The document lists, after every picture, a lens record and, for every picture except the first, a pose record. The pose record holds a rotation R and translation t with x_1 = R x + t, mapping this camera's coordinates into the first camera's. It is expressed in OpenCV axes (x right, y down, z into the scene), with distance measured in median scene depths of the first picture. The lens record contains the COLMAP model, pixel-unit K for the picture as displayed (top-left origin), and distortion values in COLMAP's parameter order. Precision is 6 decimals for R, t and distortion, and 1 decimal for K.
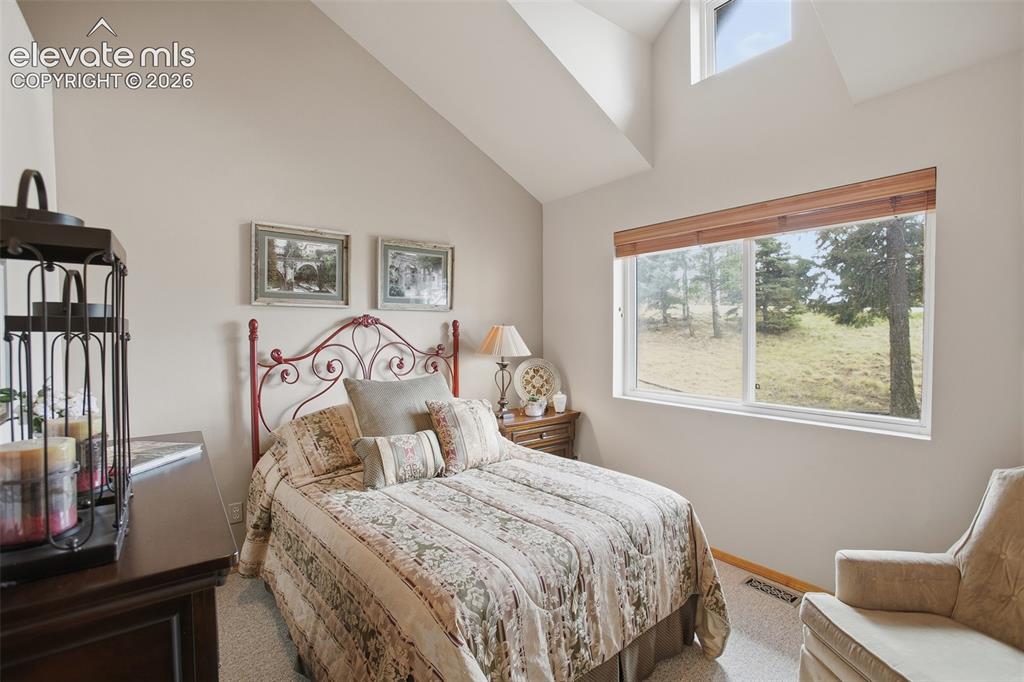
lens RADIAL K [[470.1, 0, 514.8], [0, 470.1, 346.0], [0, 0, 1]] dist [-0.074638, 0.028320]
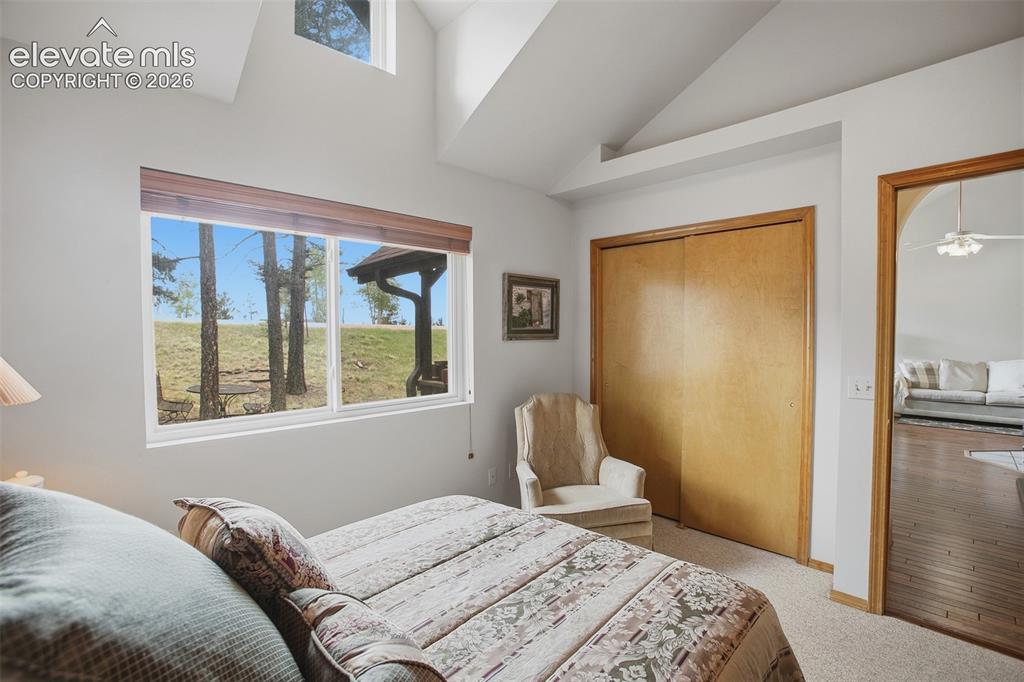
lens RADIAL K [[470.1, 0, 514.8], [0, 470.1, 346.0], [0, 0, 1]] dist [-0.074638, 0.028320]
pose [[-0.126548, -0.024487, 0.991658, -0.759265], [0.040091, 0.998752, 0.029778, -0.031203], [-0.991150, 0.043525, -0.125408, 1.153662]]
